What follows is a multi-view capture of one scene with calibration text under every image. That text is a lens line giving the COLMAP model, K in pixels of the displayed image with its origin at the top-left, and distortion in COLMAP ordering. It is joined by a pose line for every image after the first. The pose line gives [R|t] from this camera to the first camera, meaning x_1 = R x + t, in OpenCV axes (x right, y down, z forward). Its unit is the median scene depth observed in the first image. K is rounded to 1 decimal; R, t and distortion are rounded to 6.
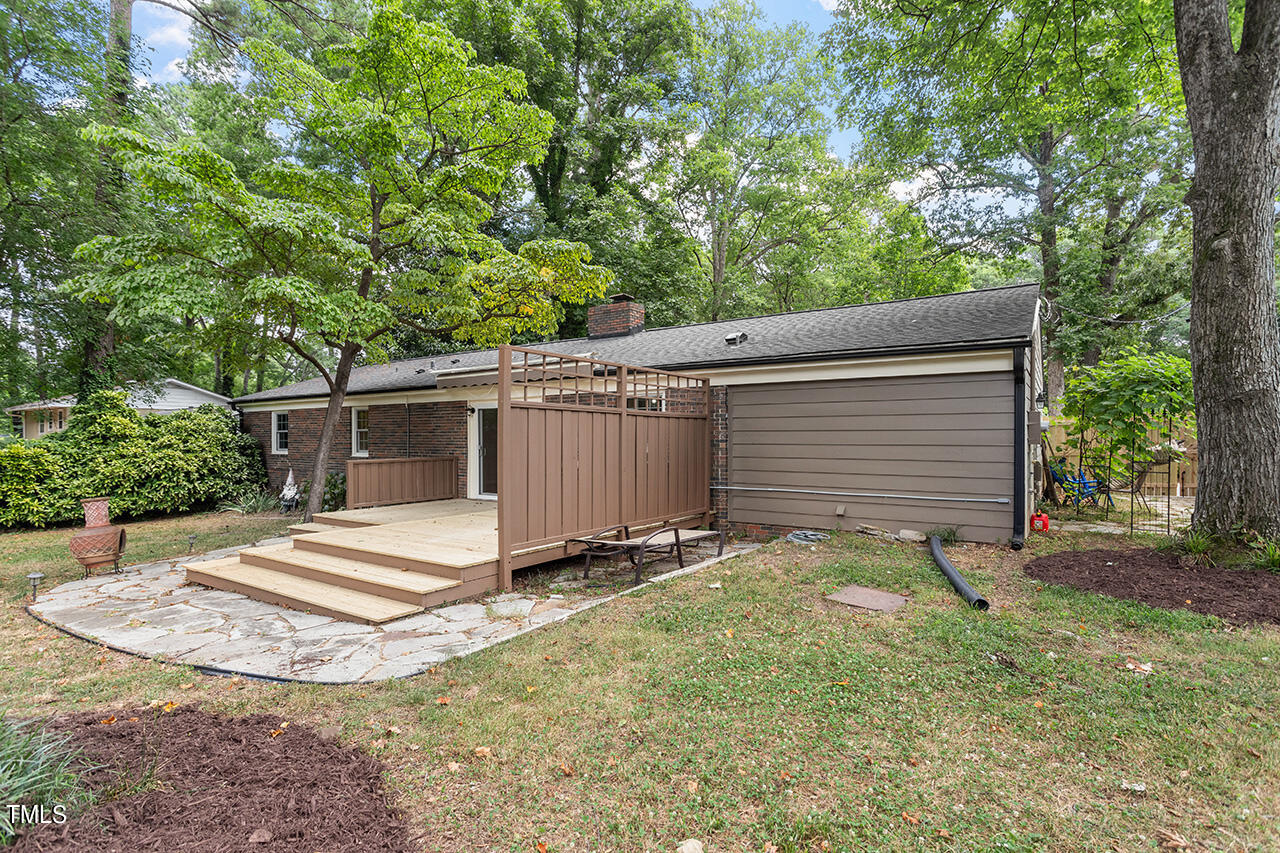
lens RADIAL K [[610.0, 0, 641.0], [0, 610.0, 431.0], [0, 0, 1]] dist [0.004485, -0.000054]
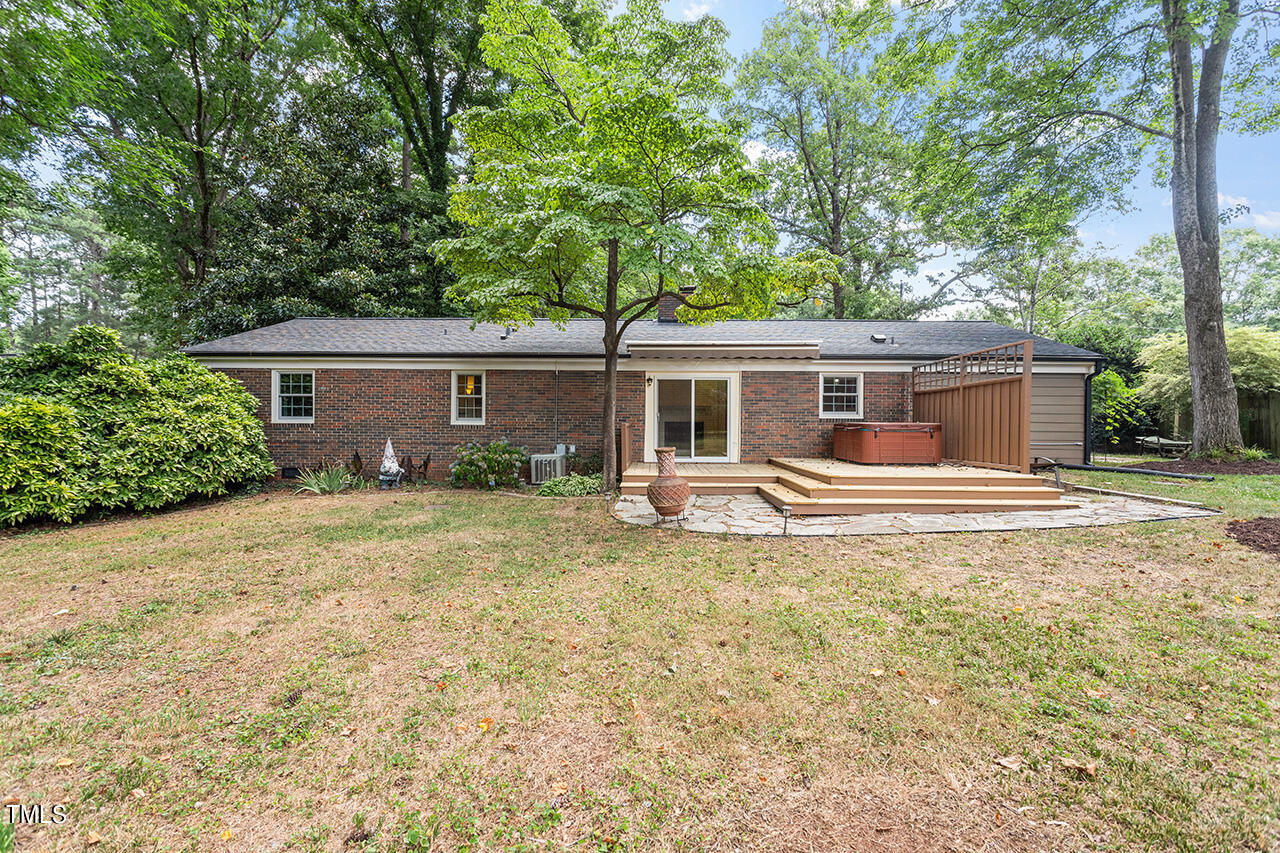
lens RADIAL K [[610.0, 0, 639.6], [0, 610.0, 427.1], [0, 0, 1]] dist [0.004485, -0.000054]
pose [[0.826807, 0.008101, 0.562428, -0.847153], [-0.012048, 0.999922, 0.003308, 0.043694], [-0.562357, -0.009511, 0.826840, 0.102505]]
